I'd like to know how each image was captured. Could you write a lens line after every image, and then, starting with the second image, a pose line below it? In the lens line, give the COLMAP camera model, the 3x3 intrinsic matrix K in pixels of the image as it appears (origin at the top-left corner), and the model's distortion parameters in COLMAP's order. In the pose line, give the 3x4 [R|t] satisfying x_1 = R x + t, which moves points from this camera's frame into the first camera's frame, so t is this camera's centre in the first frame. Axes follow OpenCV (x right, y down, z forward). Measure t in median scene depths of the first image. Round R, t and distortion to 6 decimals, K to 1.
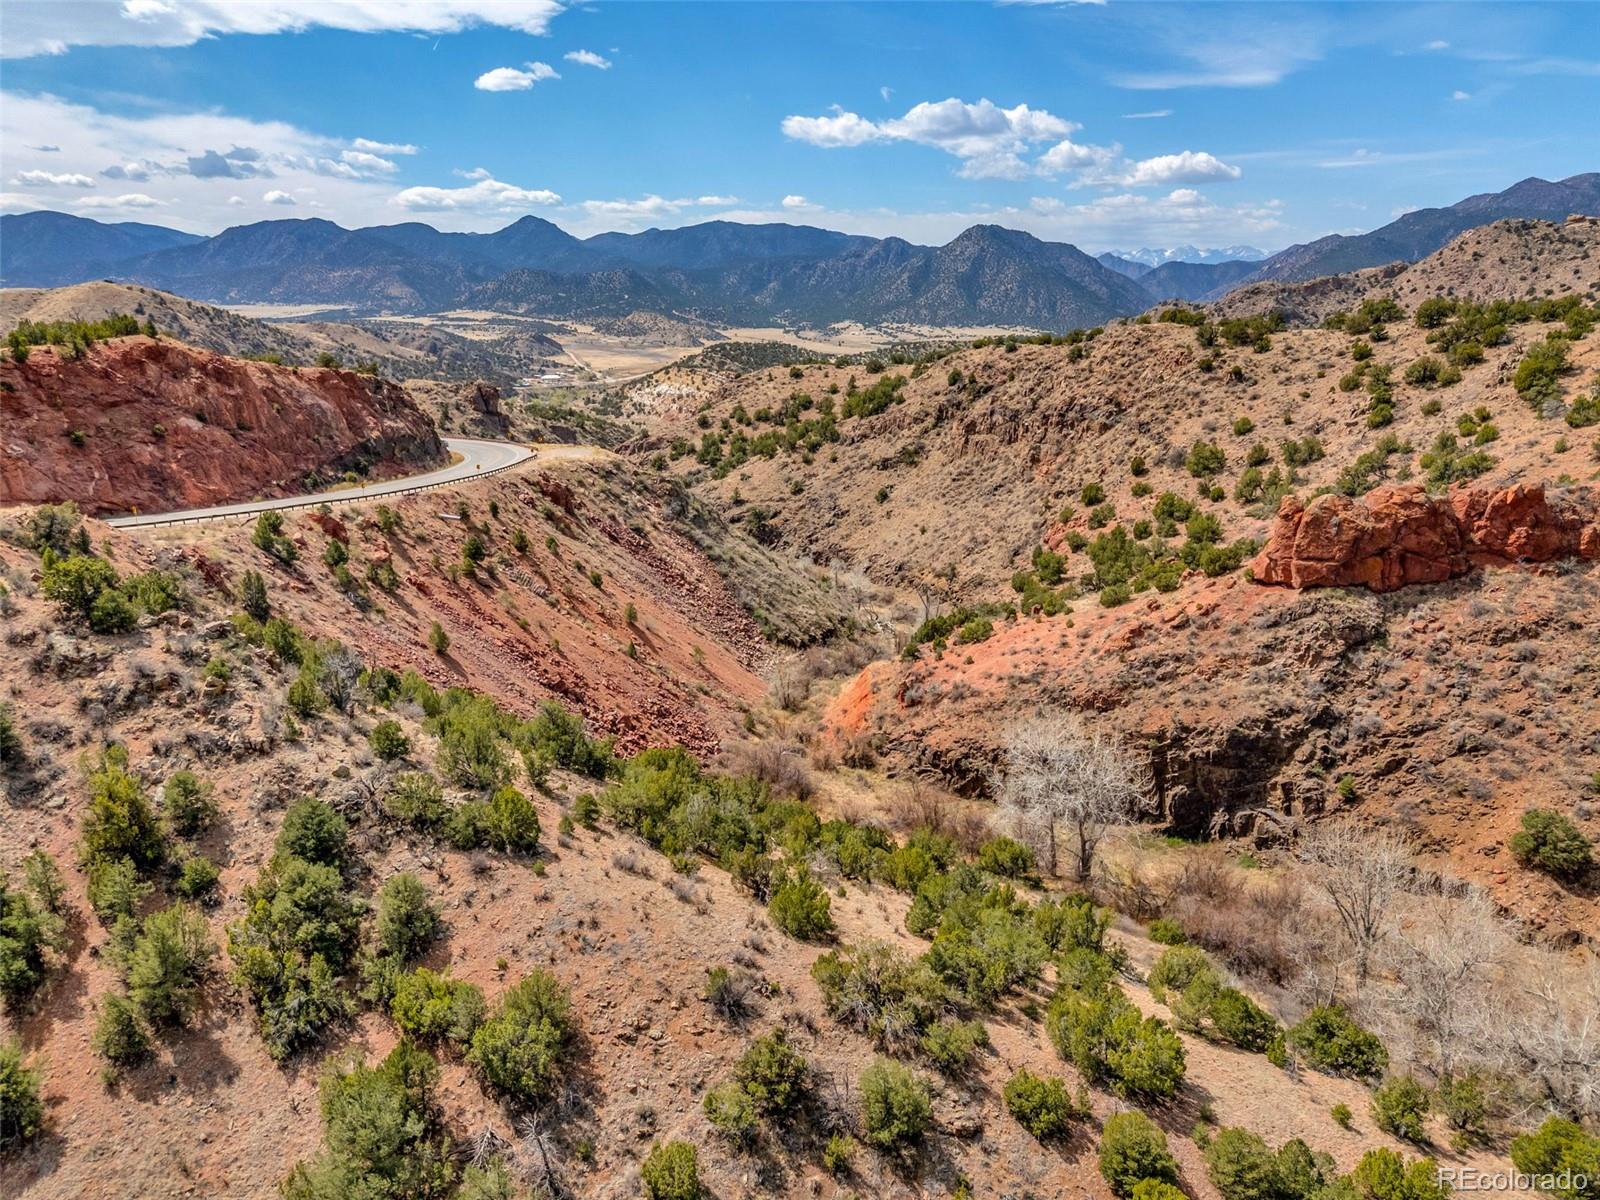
lens RADIAL K [[1171.8, 0, 796.5], [0, 1171.8, 584.6], [0, 0, 1]] dist [0.071765, -0.055957]
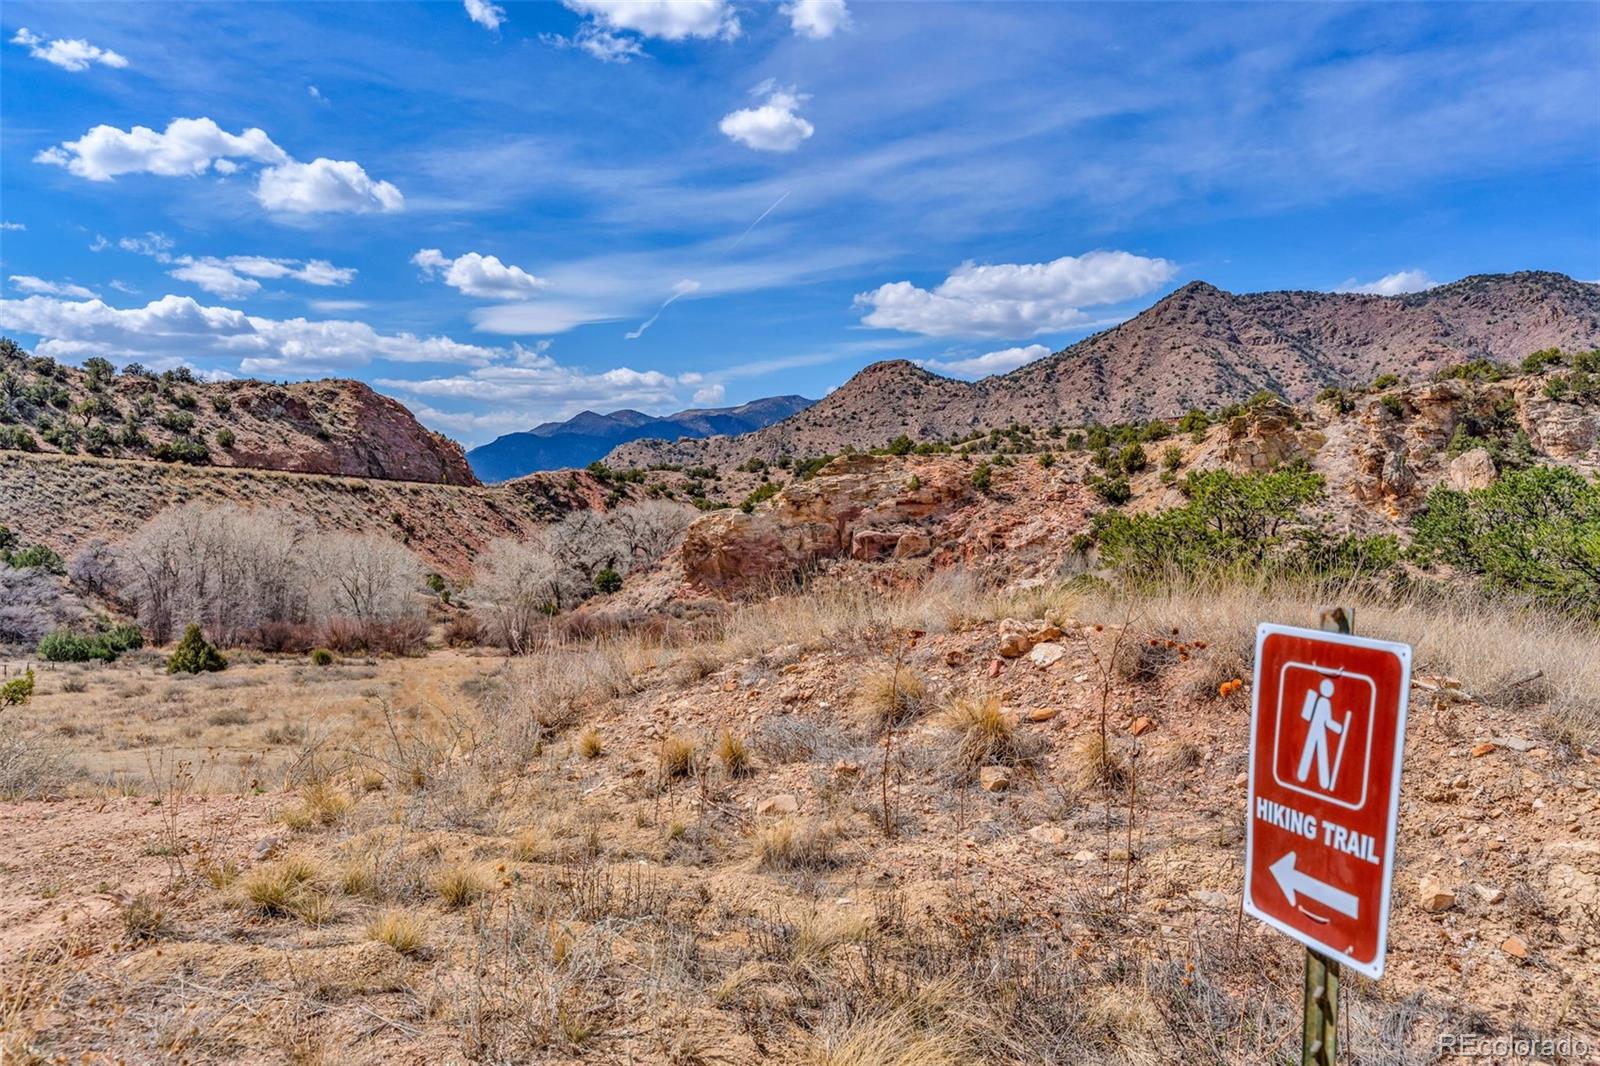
lens RADIAL K [[1250.9, 0, 793.1], [0, 1250.9, 535.3], [0, 0, 1]] dist [-0.002393, 0.001014]
pose [[0.760312, -0.026882, 0.649001, -0.361636], [0.168340, 0.973161, -0.156903, 0.103441], [-0.627365, 0.228548, 0.744432, -0.281161]]
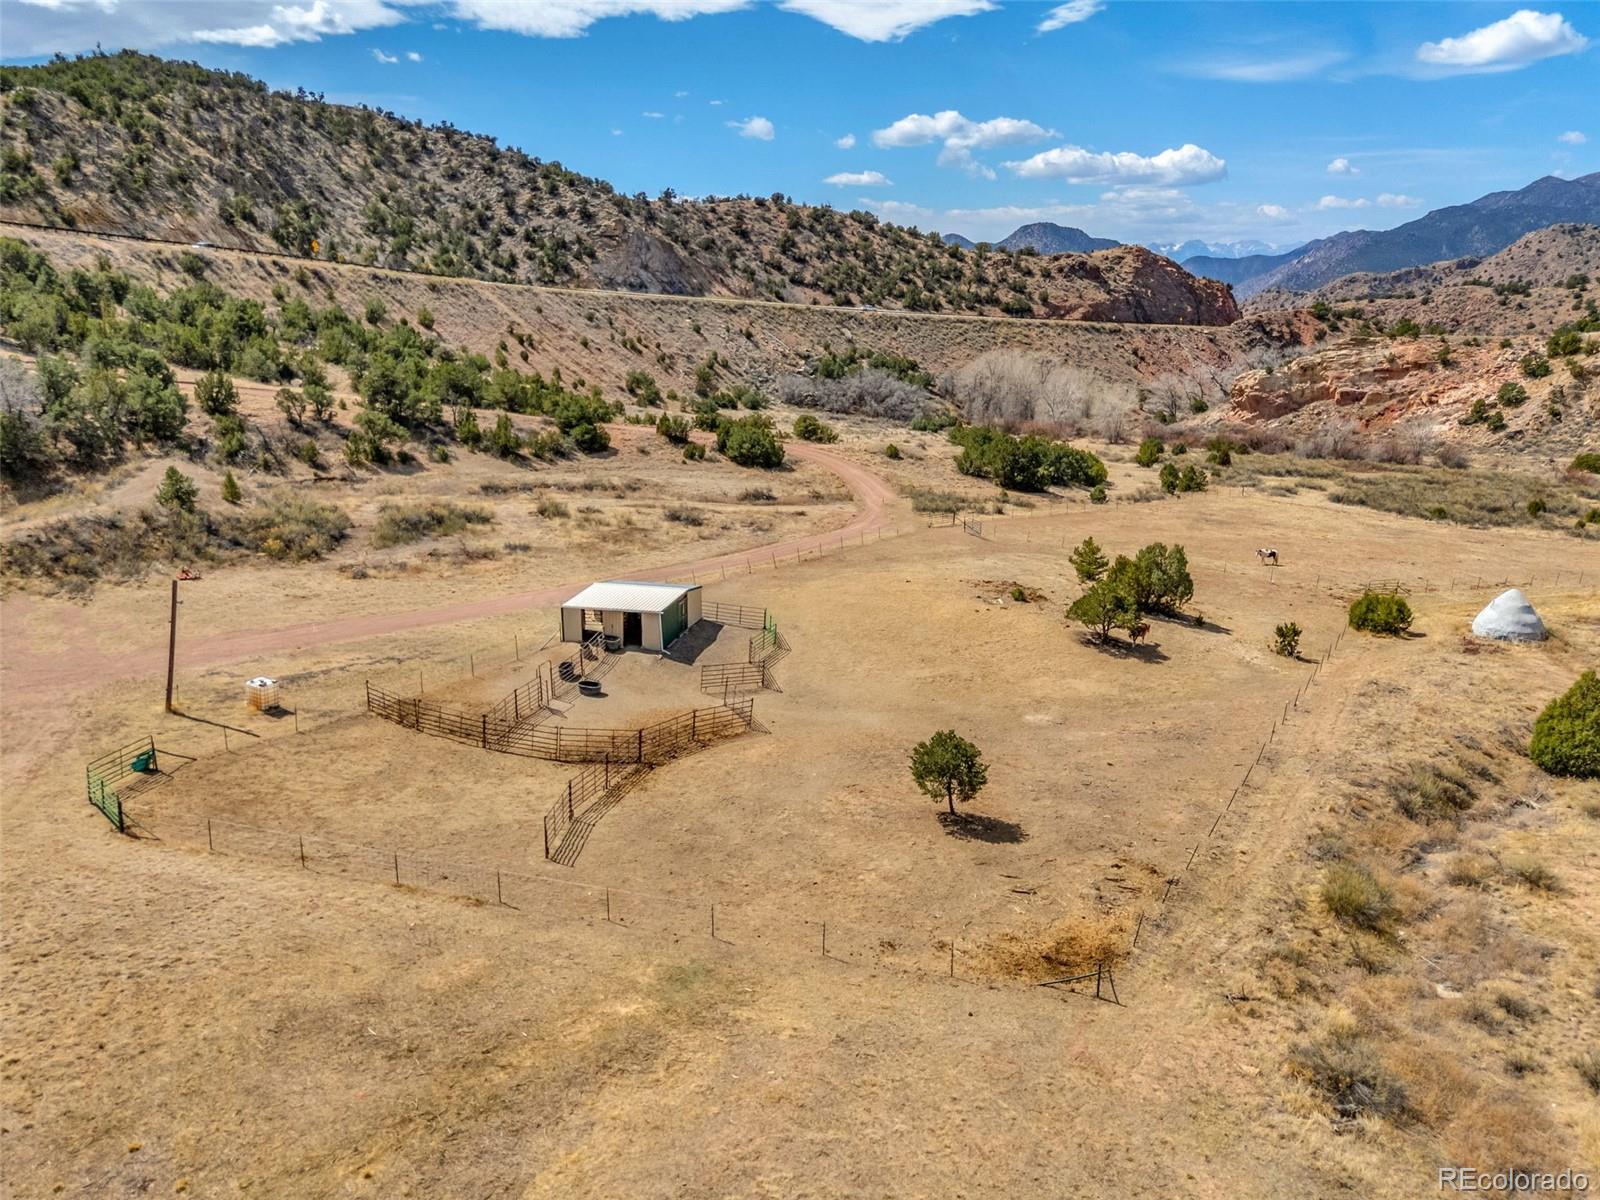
lens RADIAL K [[1171.8, 0, 799.8], [0, 1171.8, 590.2], [0, 0, 1]] dist [0.071765, -0.055957]
pose [[1.000000, -0.000610, 0.000070, -0.366948], [0.000610, 0.999961, 0.008760, 0.126550], [-0.000075, -0.008760, 0.999962, -0.476145]]
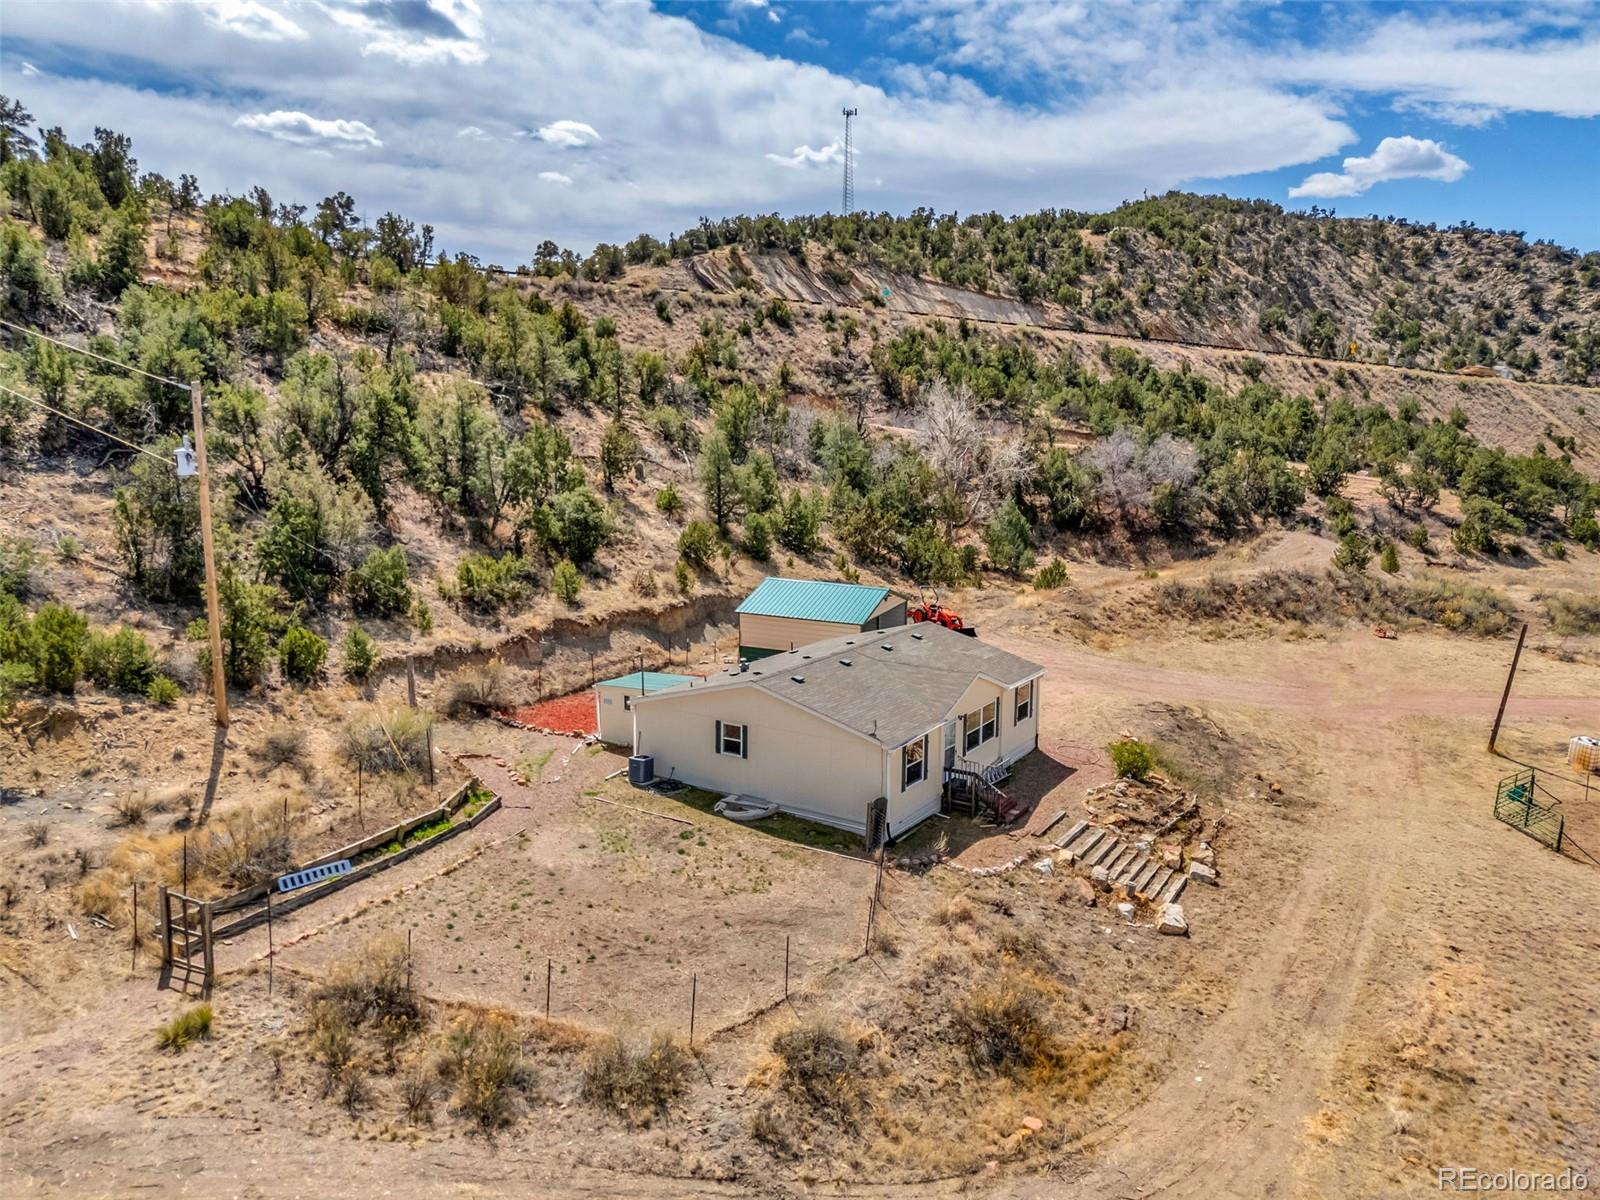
lens RADIAL K [[1171.8, 0, 807.6], [0, 1171.8, 594.1], [0, 0, 1]] dist [0.071765, -0.055957]
pose [[0.752494, 0.104129, -0.650315, -0.388121], [-0.156506, 0.987409, -0.022992, 0.132608], [0.639733, 0.119079, 0.759317, -0.486927]]
